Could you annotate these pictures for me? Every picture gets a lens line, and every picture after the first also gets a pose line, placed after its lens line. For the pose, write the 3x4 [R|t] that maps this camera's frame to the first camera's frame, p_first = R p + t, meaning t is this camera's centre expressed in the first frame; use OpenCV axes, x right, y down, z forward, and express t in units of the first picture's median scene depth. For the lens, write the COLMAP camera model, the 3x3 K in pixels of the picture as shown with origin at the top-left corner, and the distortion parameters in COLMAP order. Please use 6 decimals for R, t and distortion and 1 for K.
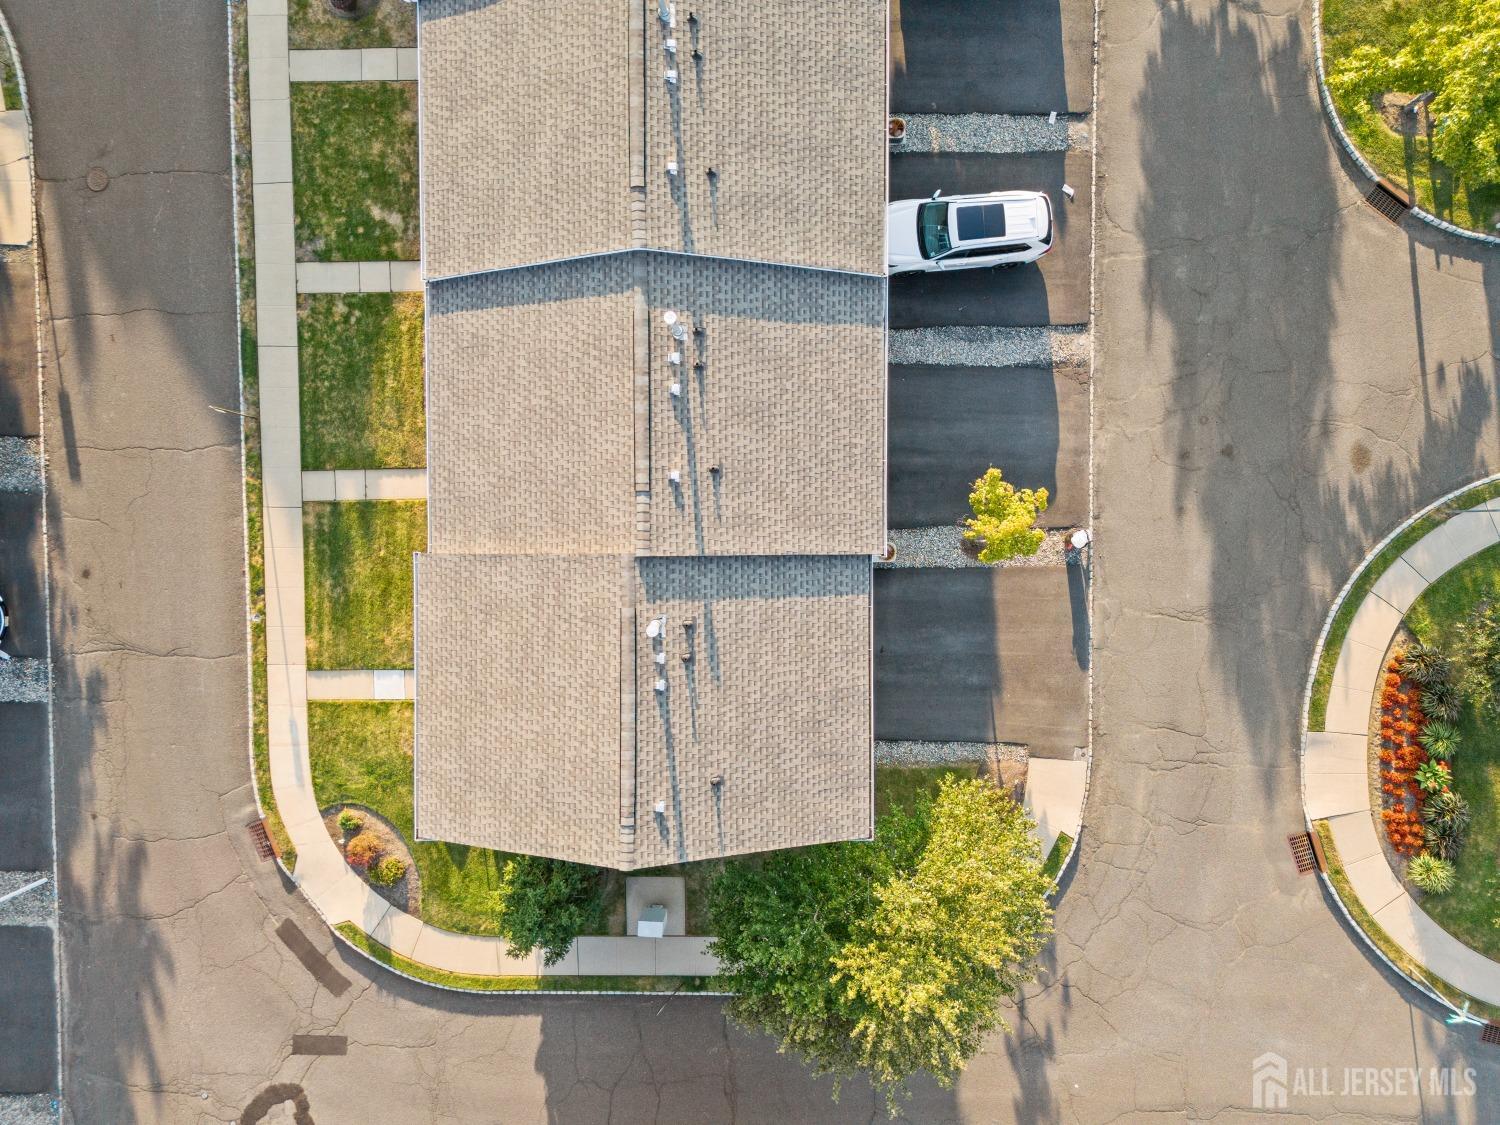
lens RADIAL K [[1102.7, 0, 745.5], [0, 1102.7, 576.9], [0, 0, 1]] dist [0.064821, -0.064963]
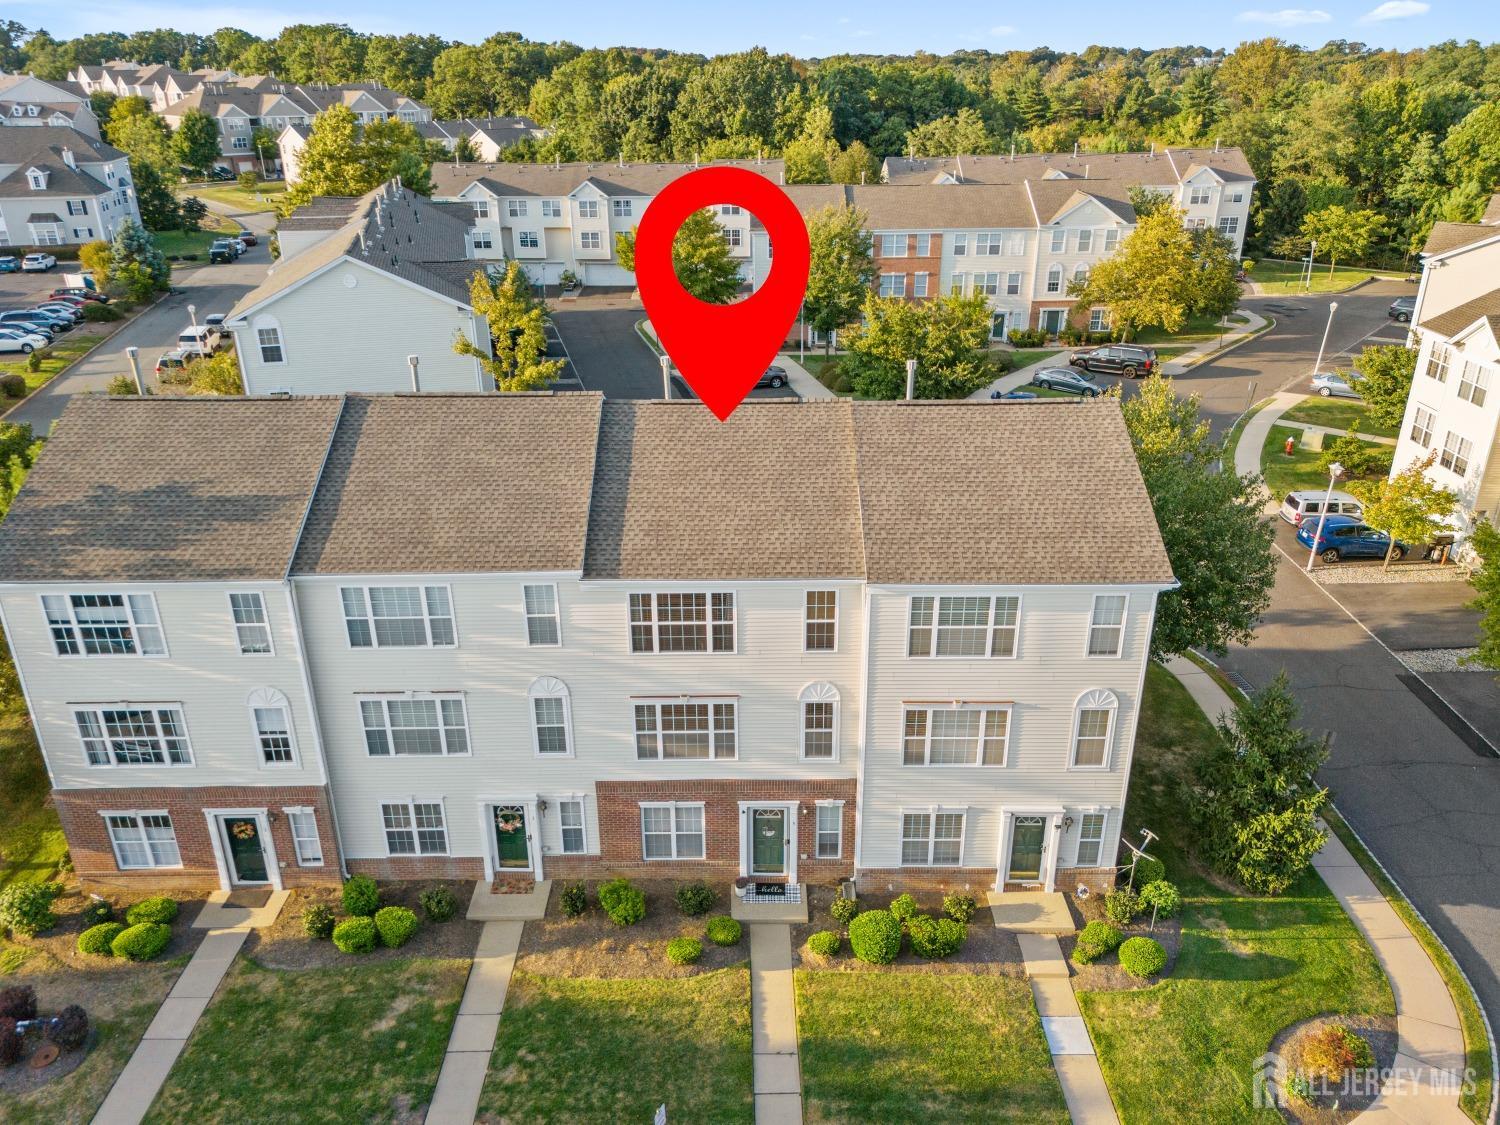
lens RADIAL K [[1096.1, 0, 750.0], [0, 1096.1, 562.5], [0, 0, 1]] dist [0.067969, -0.057572]
pose [[0.004351, -0.373149, 0.927761, -0.862496], [0.999825, -0.015277, -0.010833, -0.087694], [0.018216, 0.927645, 0.373018, 0.479095]]
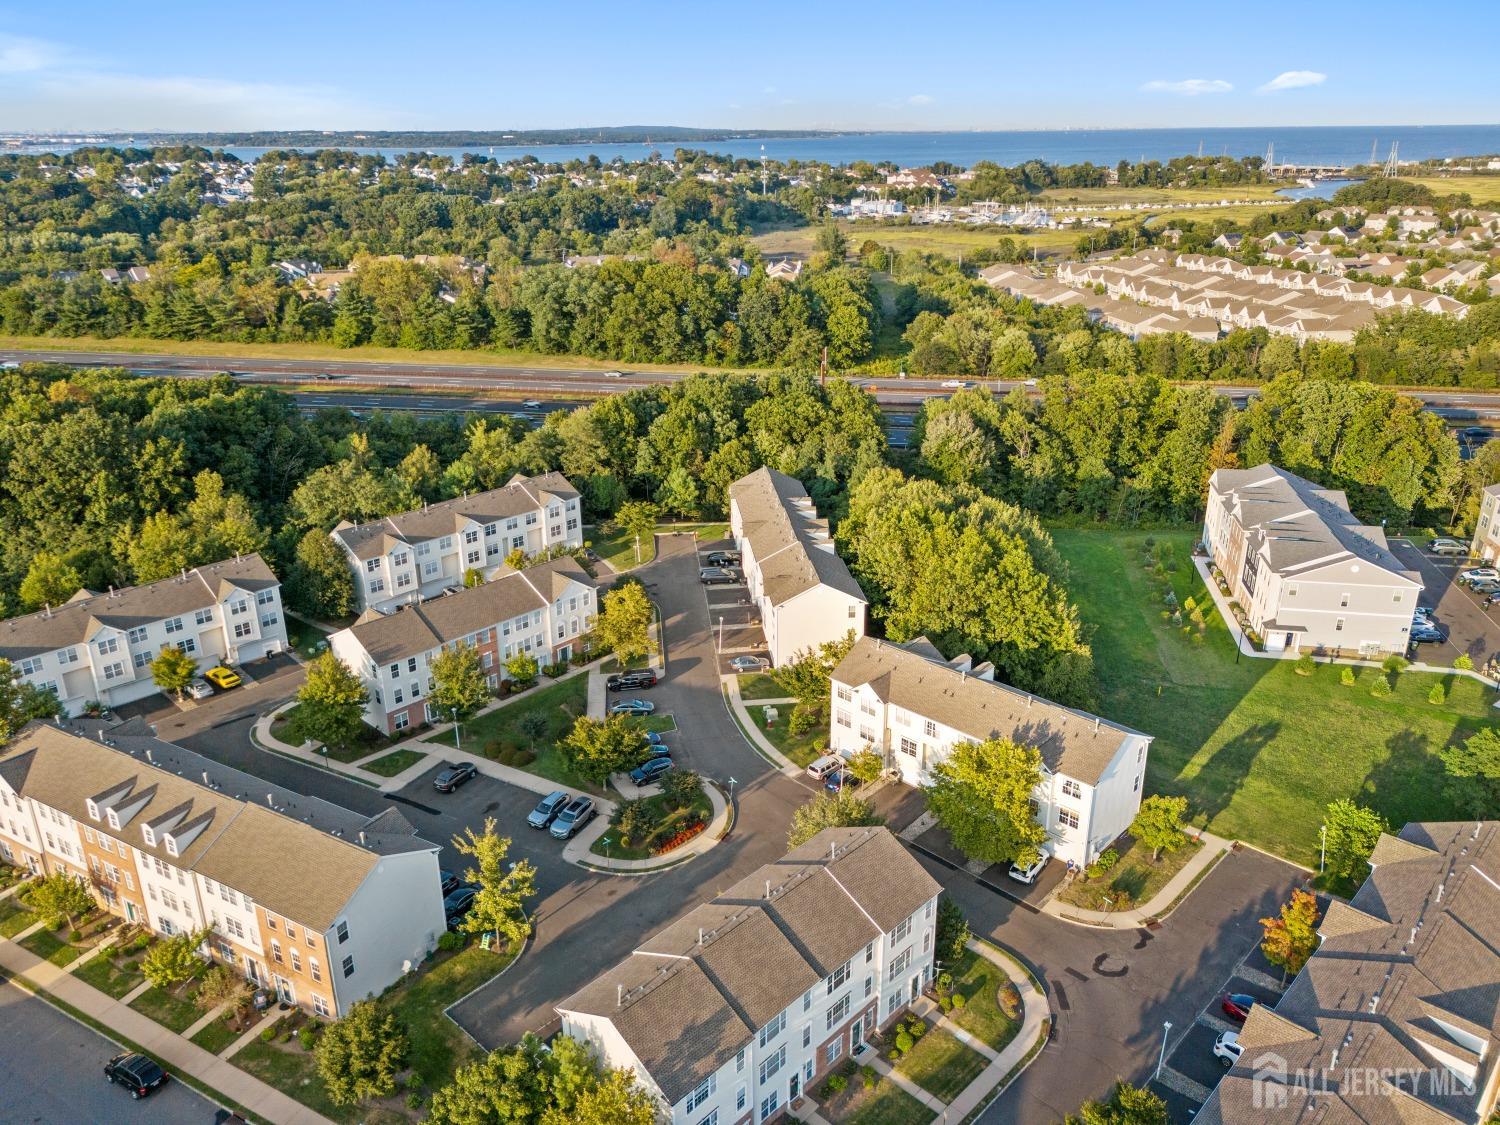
lens RADIAL K [[1087.5, 0, 745.5], [0, 1087.5, 571.8], [0, 0, 1]] dist [0.074776, -0.070550]
pose [[-0.713299, -0.215775, 0.666818, -1.296343], [0.699343, -0.281694, 0.656938, -1.409523], [0.046088, 0.934927, 0.351833, -0.667153]]
